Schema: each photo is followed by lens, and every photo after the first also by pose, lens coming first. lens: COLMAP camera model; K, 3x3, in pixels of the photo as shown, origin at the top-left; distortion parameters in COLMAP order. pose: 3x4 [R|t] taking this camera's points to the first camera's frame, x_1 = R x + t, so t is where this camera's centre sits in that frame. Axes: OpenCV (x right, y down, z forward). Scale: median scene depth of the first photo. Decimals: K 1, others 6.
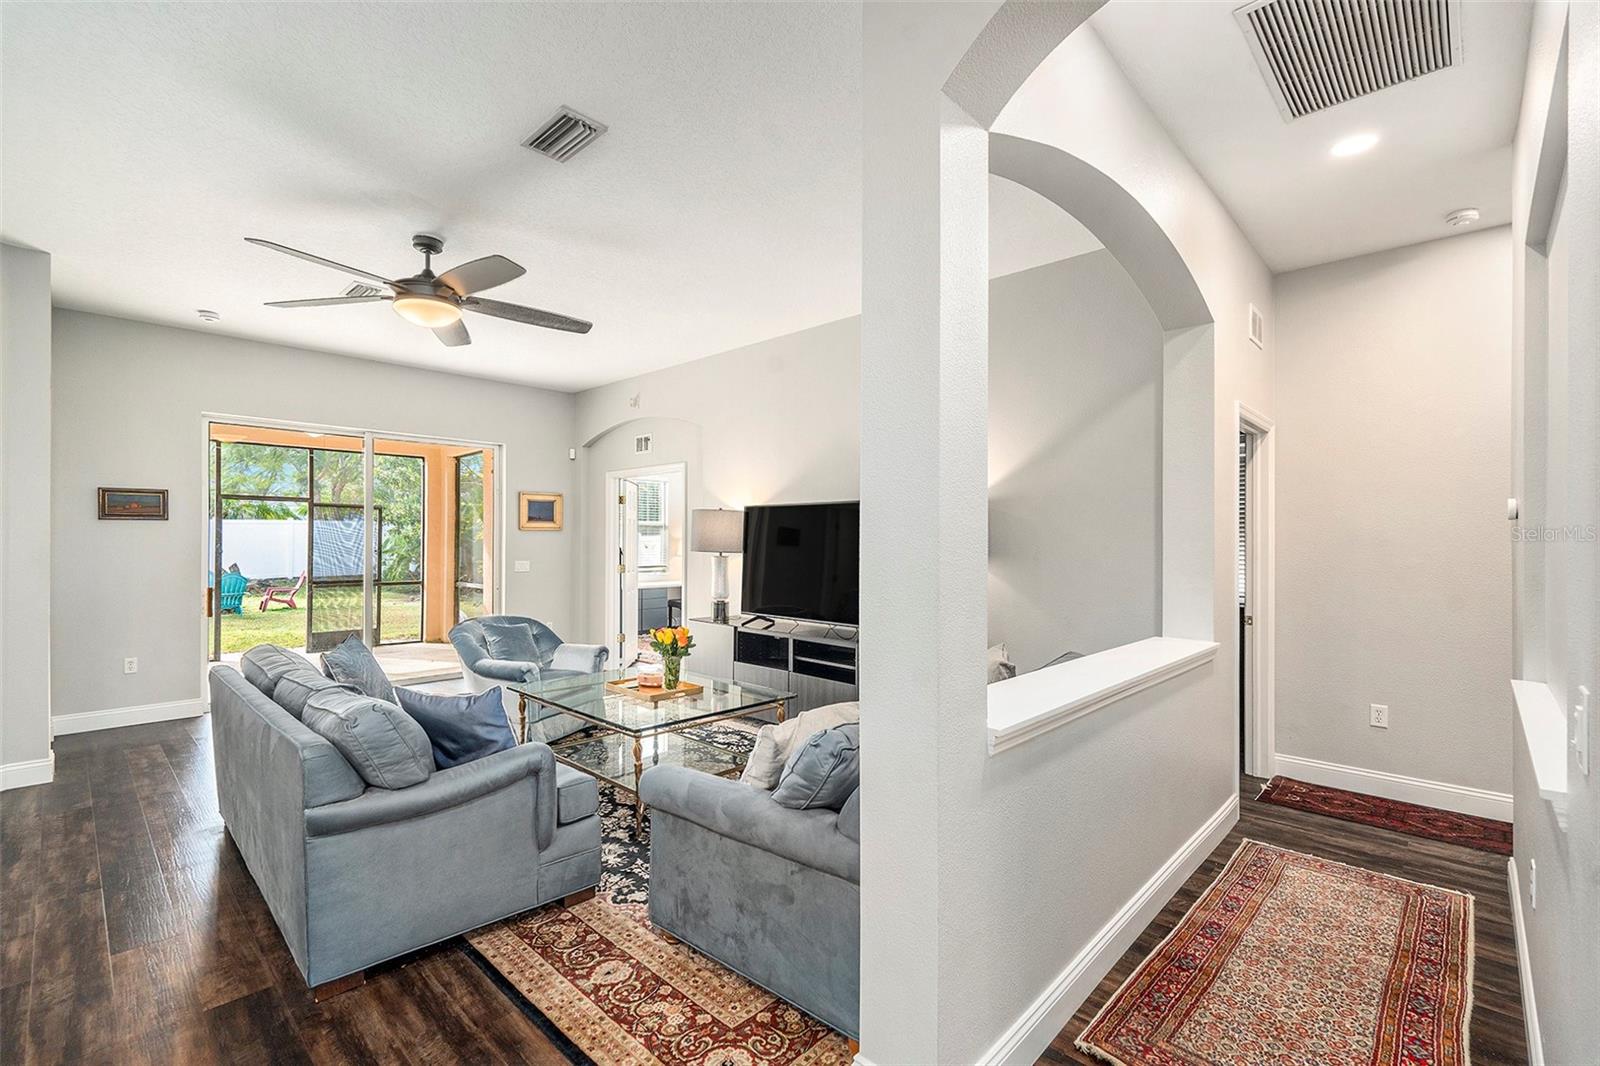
lens RADIAL K [[713.1, 0, 790.5], [0, 713.1, 537.4], [0, 0, 1]] dist [0.019005, 0.000371]
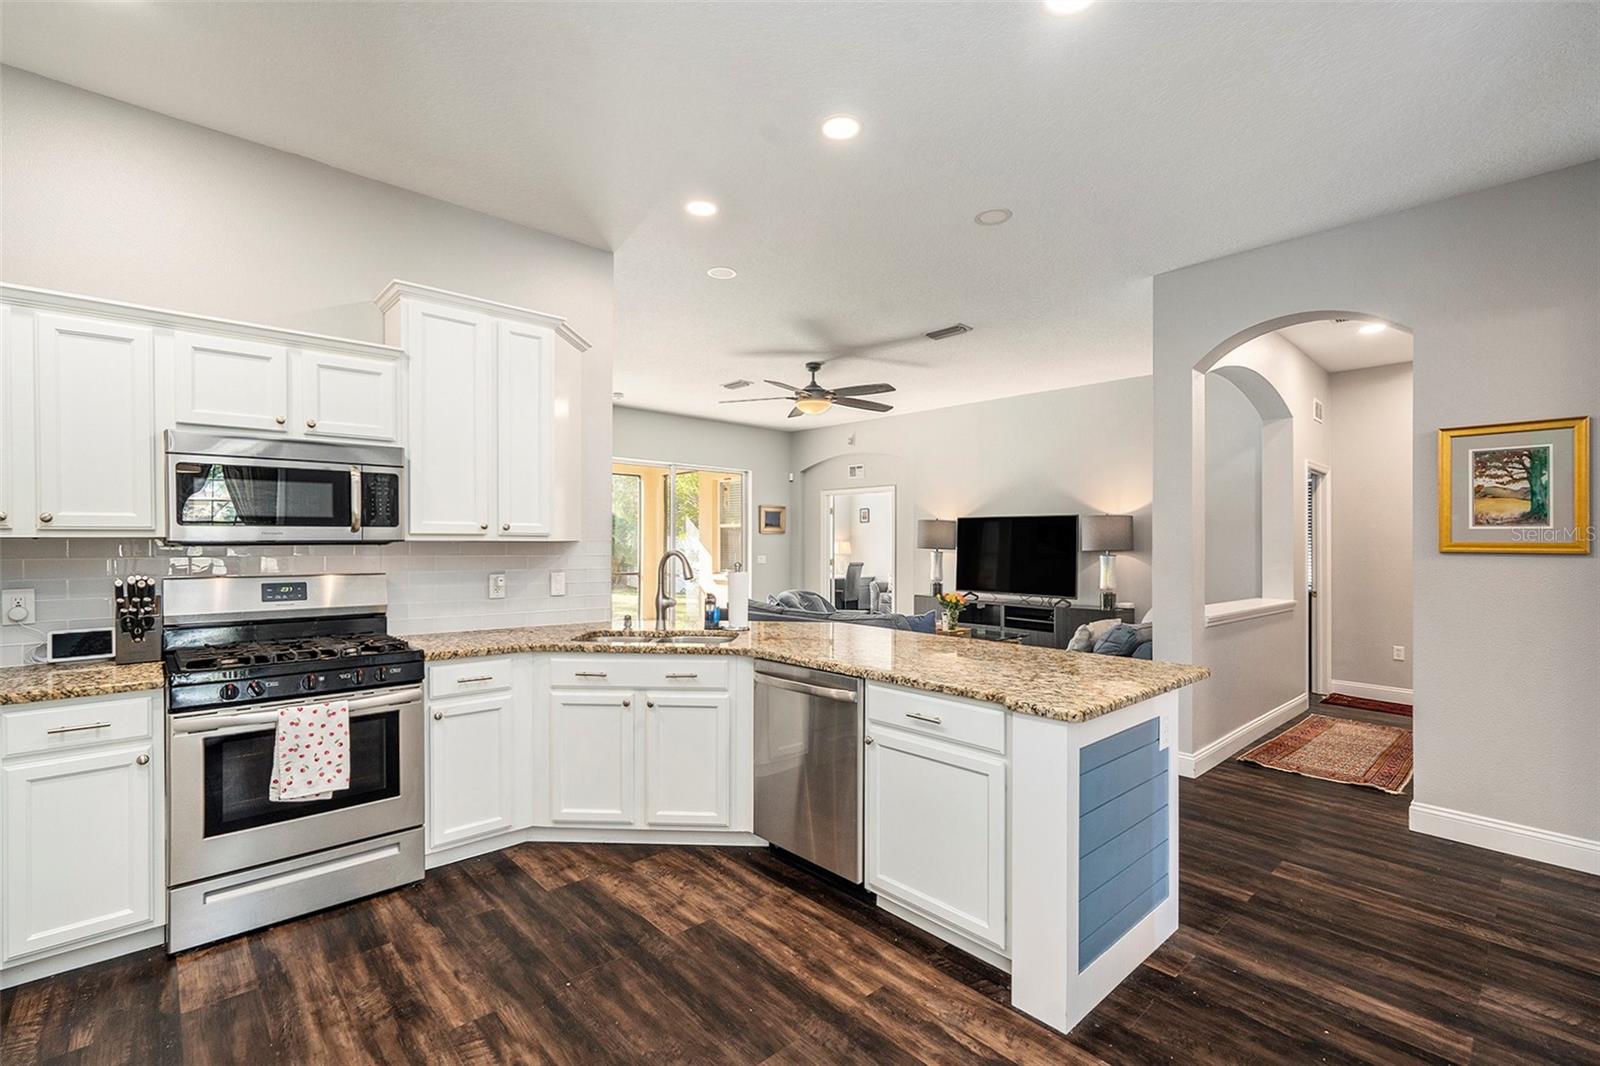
lens RADIAL K [[716.3, 0, 800.0], [0, 716.3, 533.0], [0, 0, 1]] dist [0.017905, 0.000443]
pose [[0.998634, 0.005060, -0.052005, -0.322106], [-0.005587, 0.999934, -0.010004, 0.003823], [0.051951, 0.010281, 0.998597, -0.509545]]
